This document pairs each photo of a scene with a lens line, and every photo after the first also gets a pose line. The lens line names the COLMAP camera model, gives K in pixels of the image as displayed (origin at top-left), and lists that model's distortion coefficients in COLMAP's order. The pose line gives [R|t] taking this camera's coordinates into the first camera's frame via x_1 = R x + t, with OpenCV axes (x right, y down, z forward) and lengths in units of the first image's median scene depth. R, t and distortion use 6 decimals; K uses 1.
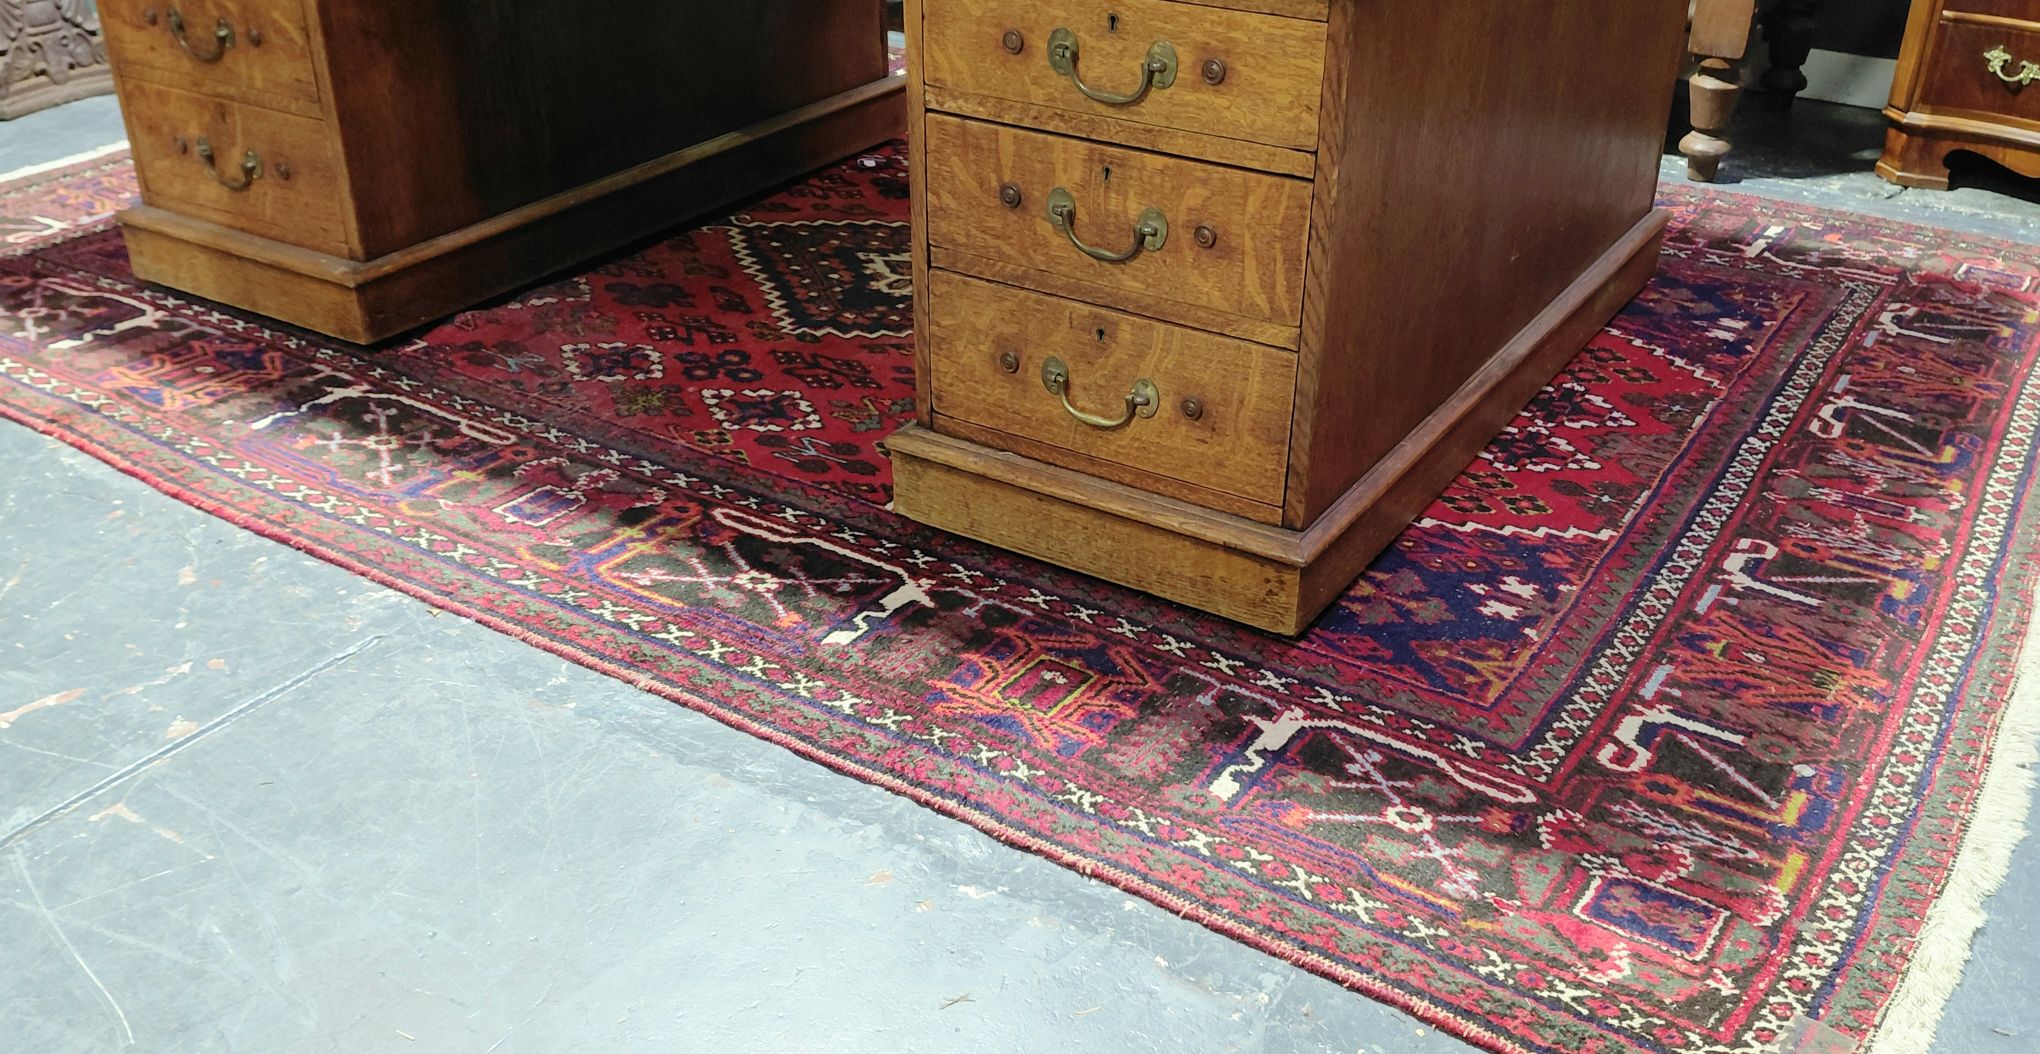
lens RADIAL K [[1783.9, 0, 1018.7], [0, 1783.9, 655.5], [0, 0, 1]] dist [0.049130, -0.004661]
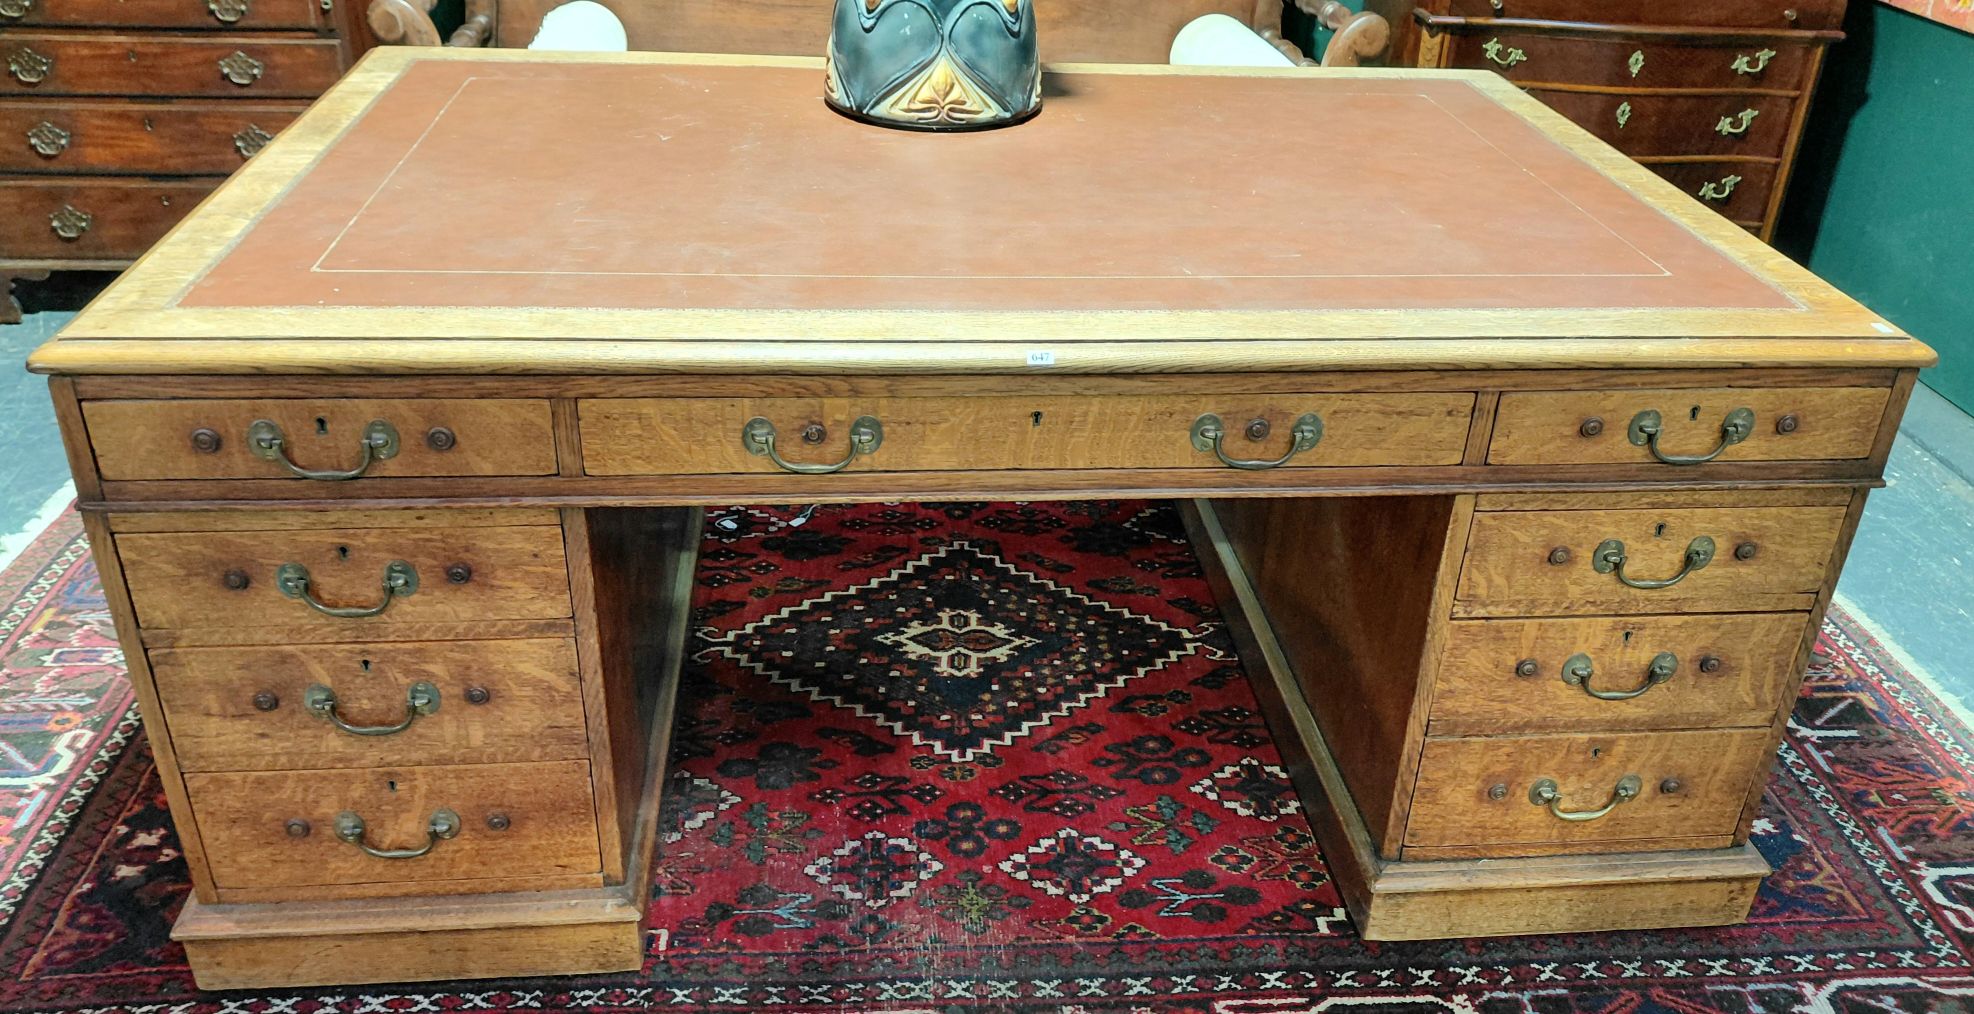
lens RADIAL K [[1453.0, 0, 987.0], [0, 1453.0, 507.0], [0, 0, 1]] dist [0.068167, -0.134491]
pose [[0.790742, -0.275709, 0.546545, -0.748838], [0.299179, 0.952994, 0.047893, -0.498041], [-0.534059, 0.125644, 0.836059, 0.391543]]
